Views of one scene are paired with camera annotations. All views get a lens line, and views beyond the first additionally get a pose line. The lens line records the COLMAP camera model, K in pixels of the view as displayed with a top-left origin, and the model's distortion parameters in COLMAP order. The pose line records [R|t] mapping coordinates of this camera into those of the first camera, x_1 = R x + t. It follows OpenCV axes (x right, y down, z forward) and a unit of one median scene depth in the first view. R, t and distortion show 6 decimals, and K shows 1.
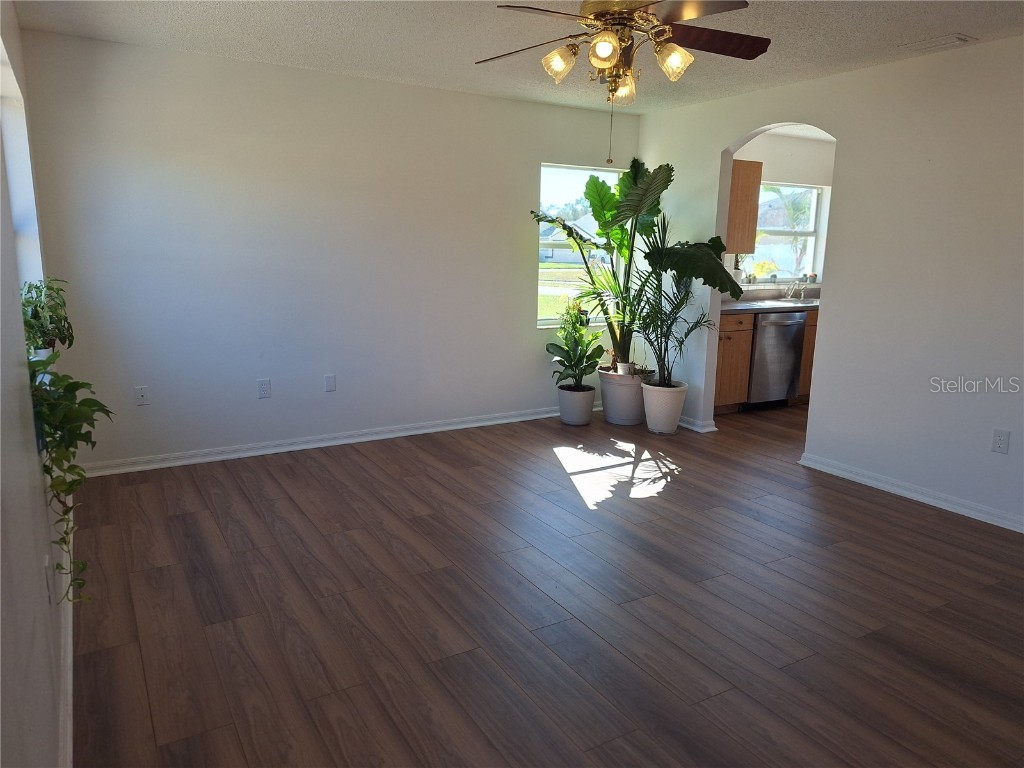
lens RADIAL K [[712.5, 0, 508.6], [0, 712.5, 379.0], [0, 0, 1]] dist [0.011815, 0.000533]
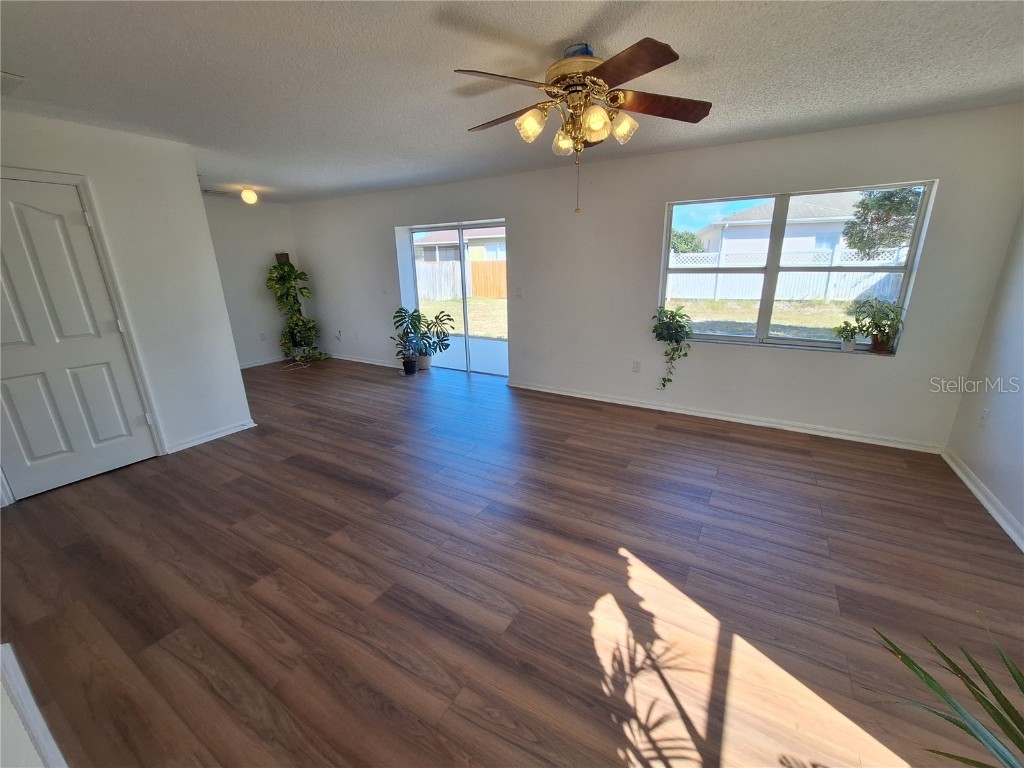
lens RADIAL K [[405.4, 0, 525.6], [0, 405.4, 389.0], [0, 0, 1]] dist [-0.007564, 0.001389]
pose [[-0.871998, 0.142873, -0.468195, 0.410483], [-0.090479, 0.892935, 0.441000, -0.232738], [0.481074, 0.426913, -0.765710, 1.125000]]
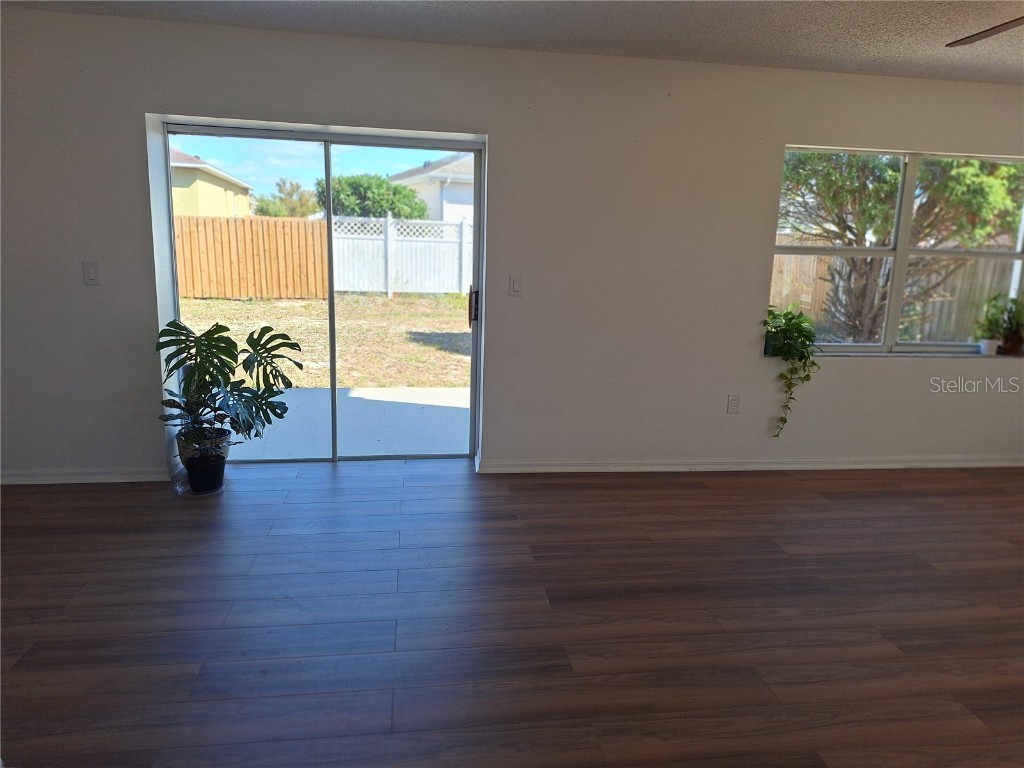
lens RADIAL K [[706.9, 0, 522.0], [0, 706.9, 383.5], [0, 0, 1]] dist [0.062788, -0.062281]
pose [[-0.369751, 0.158682, -0.915480, 0.771859], [-0.210778, 0.945294, 0.248980, -0.092331], [0.904907, 0.285024, -0.316077, 0.508711]]
